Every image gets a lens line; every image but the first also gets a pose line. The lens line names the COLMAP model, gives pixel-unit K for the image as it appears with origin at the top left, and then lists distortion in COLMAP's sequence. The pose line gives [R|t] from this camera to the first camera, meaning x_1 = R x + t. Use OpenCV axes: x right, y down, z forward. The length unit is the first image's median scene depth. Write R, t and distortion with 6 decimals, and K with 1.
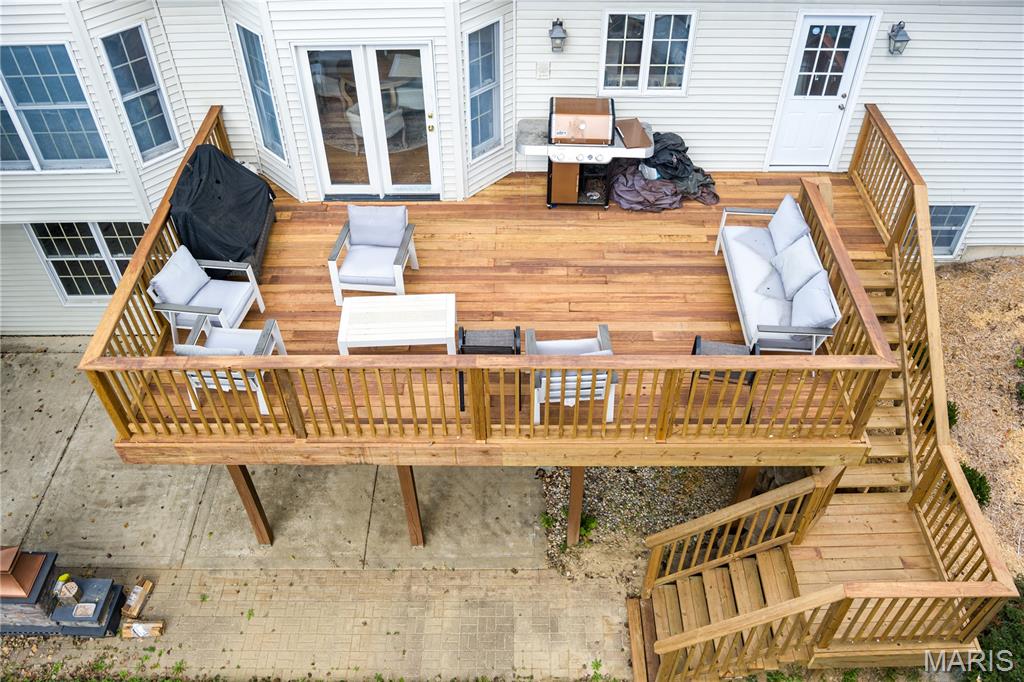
lens RADIAL K [[836.4, 0, 512.0], [0, 836.4, 341.0], [0, 0, 1]] dist [-0.037215, 0.002370]
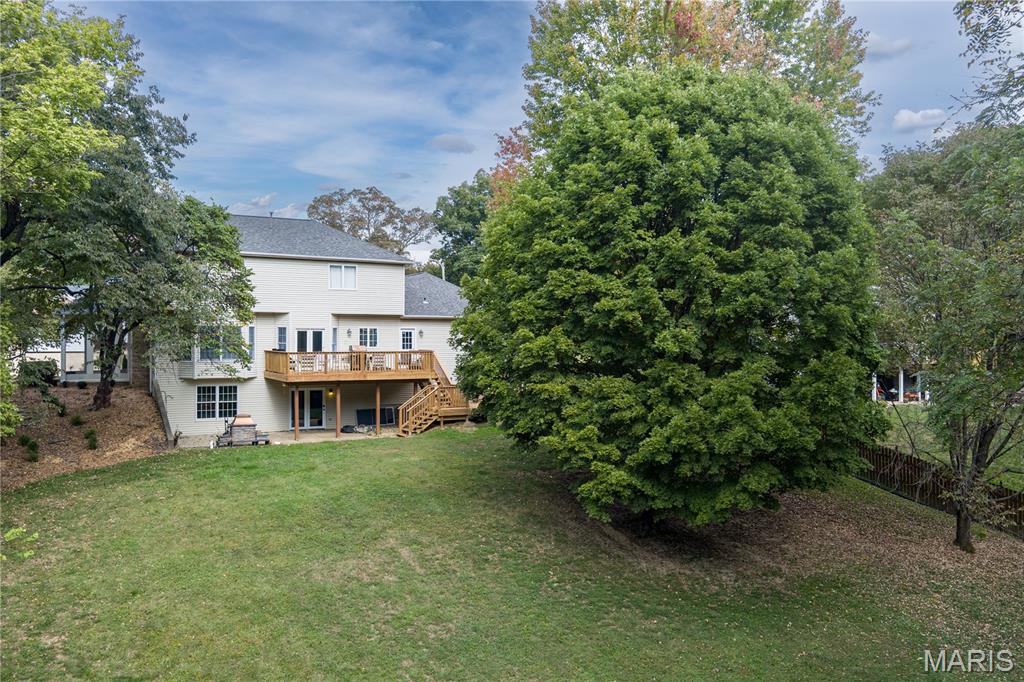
lens RADIAL K [[851.2, 0, 512.0], [0, 851.2, 341.0], [0, 0, 1]] dist [-0.042465, -0.011903]
pose [[0.861349, 0.010153, 0.507912, -1.443567], [0.349870, 0.713043, -0.607585, 2.620257], [-0.368332, 0.701046, 0.610627, -1.963738]]
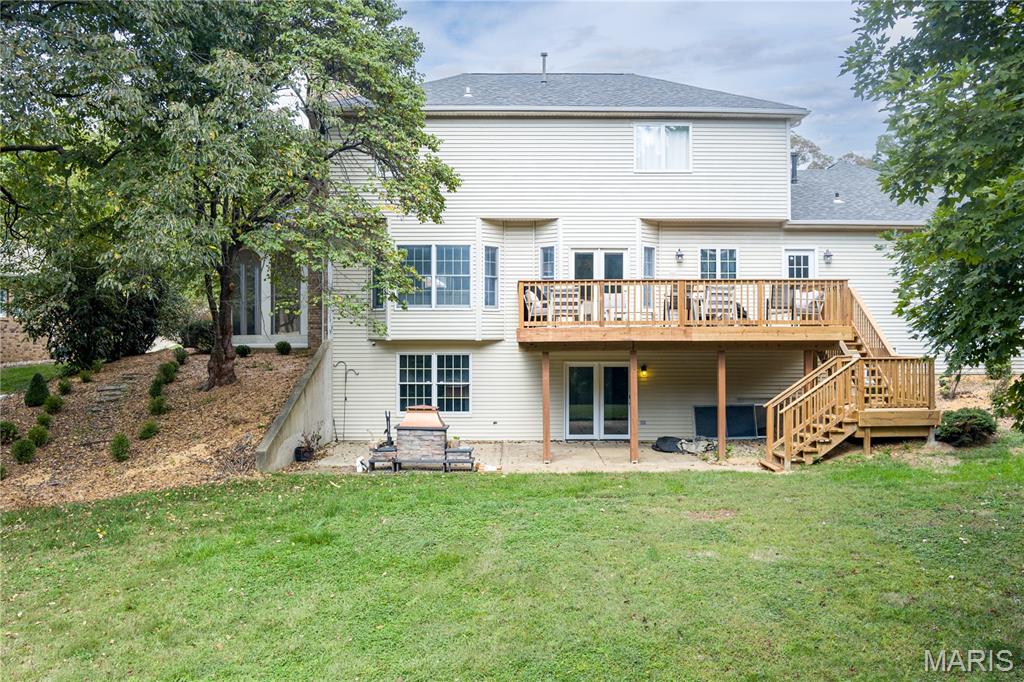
lens RADIAL K [[840.6, 0, 492.3], [0, 840.6, 338.7], [0, 0, 1]] dist [-0.066839, 0.002789]
pose [[0.999977, 0.006450, 0.001955, -0.448756], [-0.003210, 0.710847, -0.703339, 1.372223], [-0.005927, 0.703317, 0.710852, -0.451996]]
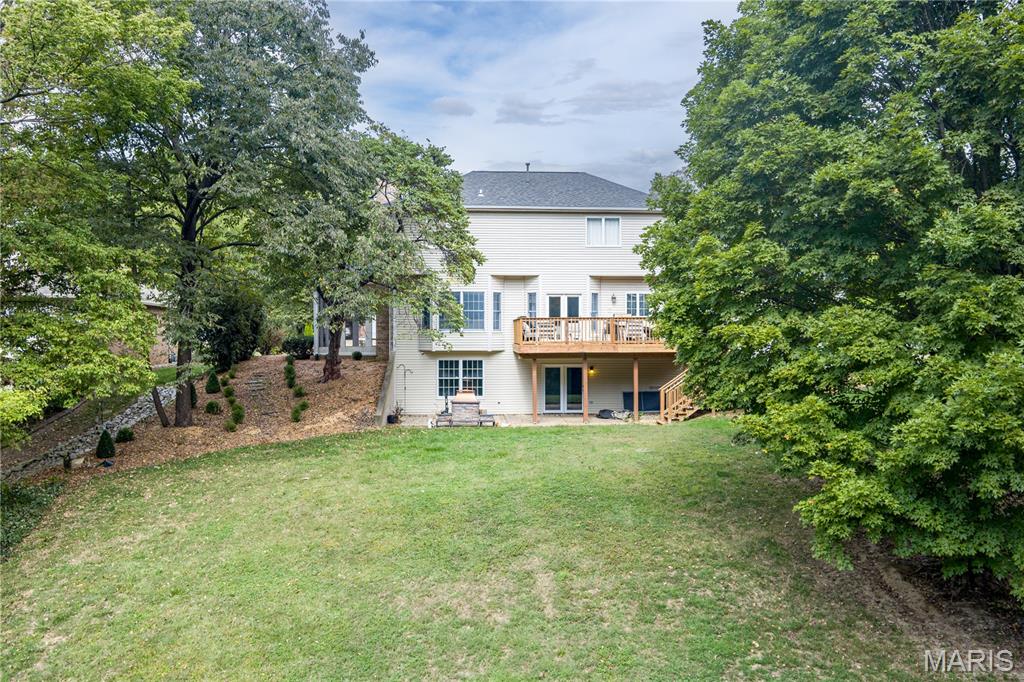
lens RADIAL K [[844.5, 0, 495.8], [0, 844.5, 337.6], [0, 0, 1]] dist [-0.066548, 0.011178]
pose [[0.998093, 0.006547, 0.061374, -0.670464], [0.038673, 0.708632, -0.704517, 2.282094], [-0.048104, 0.705548, 0.707028, -1.427820]]
